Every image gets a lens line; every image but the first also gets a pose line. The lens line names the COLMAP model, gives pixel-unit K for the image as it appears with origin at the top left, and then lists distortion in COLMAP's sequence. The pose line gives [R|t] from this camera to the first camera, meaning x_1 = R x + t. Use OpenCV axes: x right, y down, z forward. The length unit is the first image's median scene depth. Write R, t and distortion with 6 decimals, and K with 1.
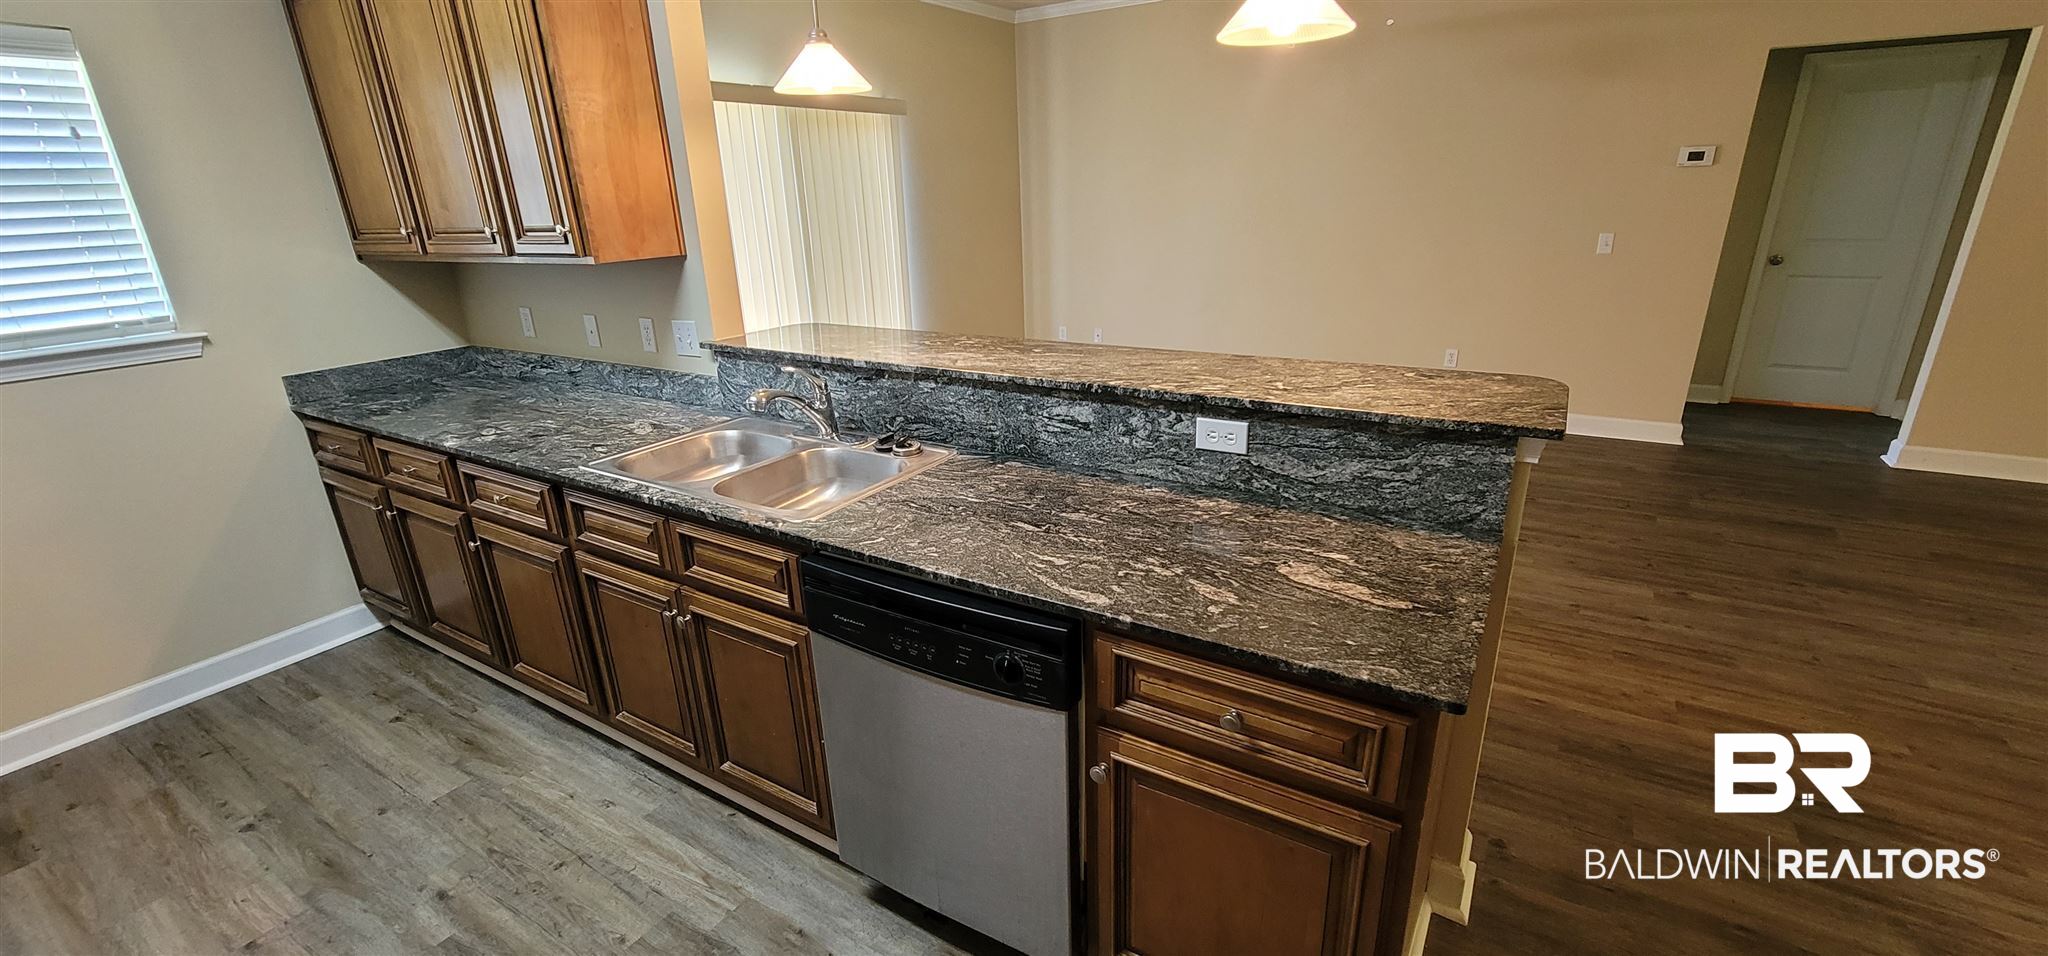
lens RADIAL K [[834.8, 0, 1022.9], [0, 834.8, 483.3], [0, 0, 1]] dist [-0.000766, 0.000036]
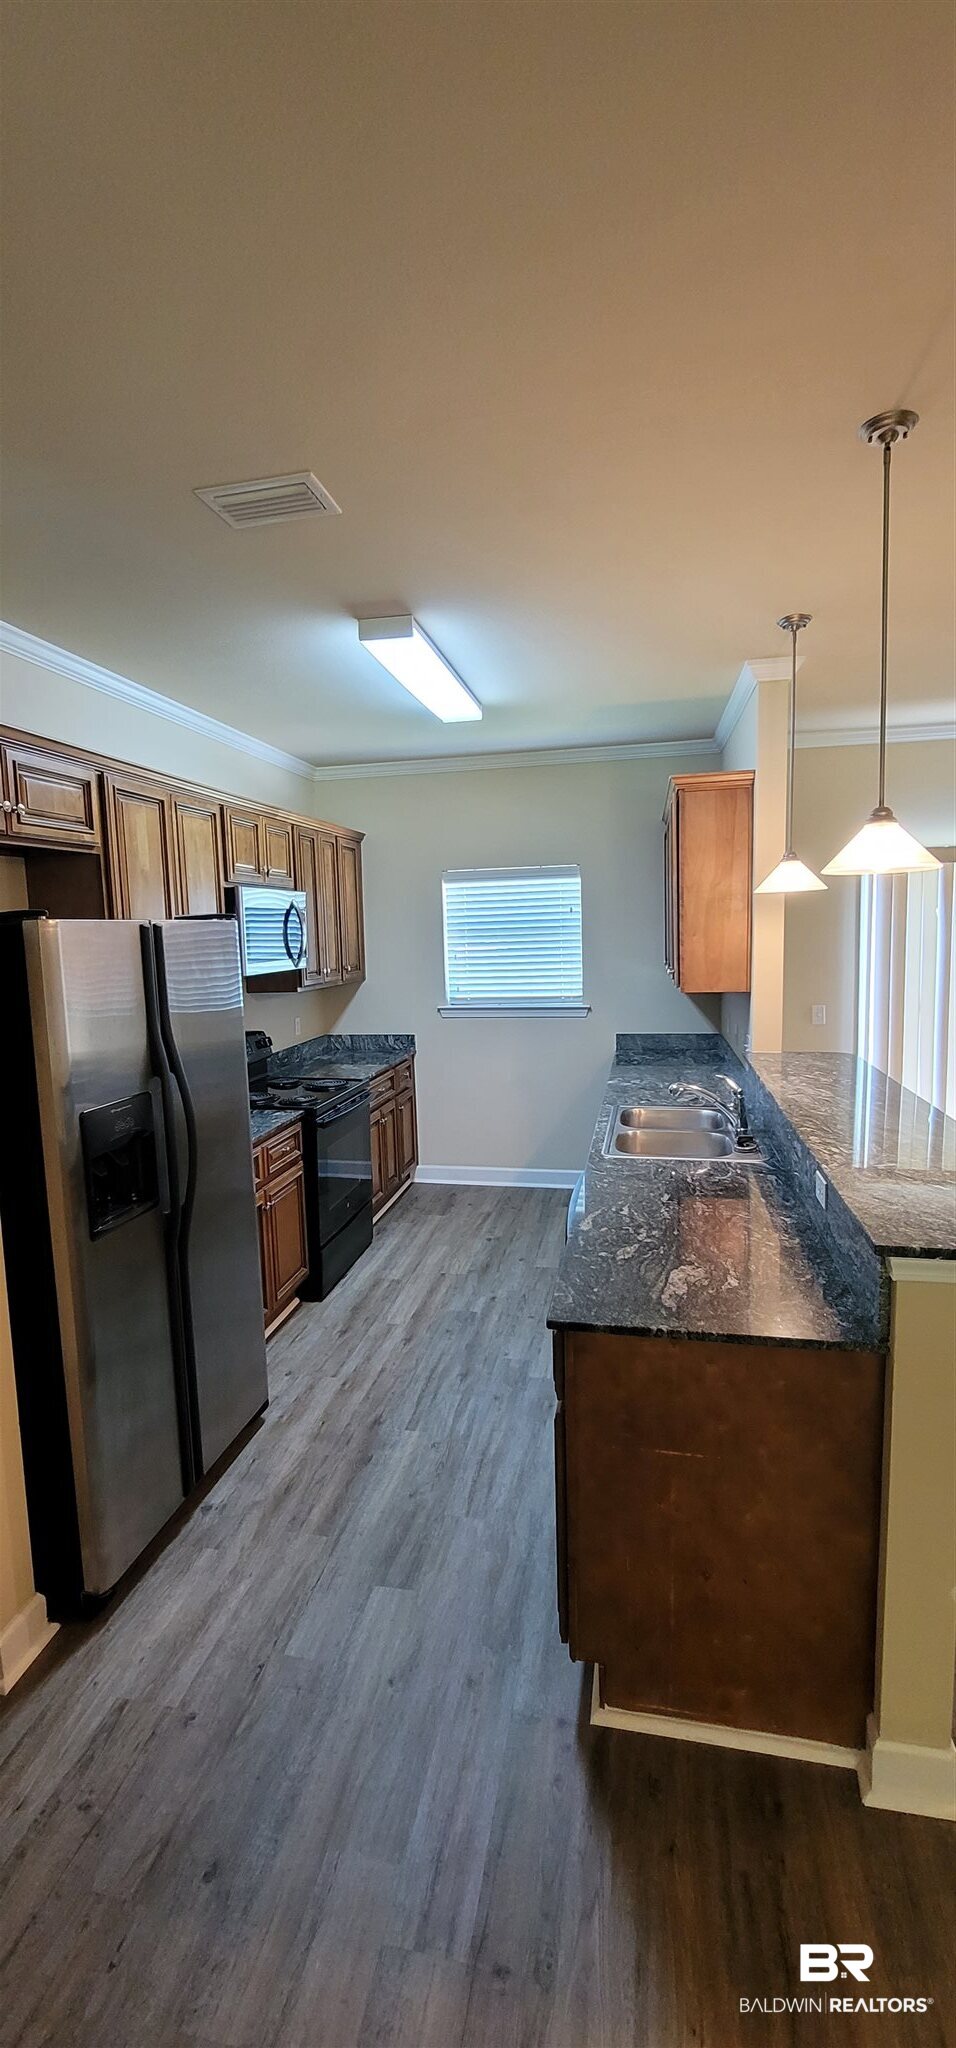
lens RADIAL K [[834.8, 0, 473.0], [0, 834.8, 1026.2], [0, 0, 1]] dist [-0.000766, 0.000036]
pose [[0.346170, 0.135299, -0.928364, 1.037586], [-0.303327, 0.952540, 0.025718, -0.145514], [0.887783, 0.272695, 0.370781, 0.079092]]
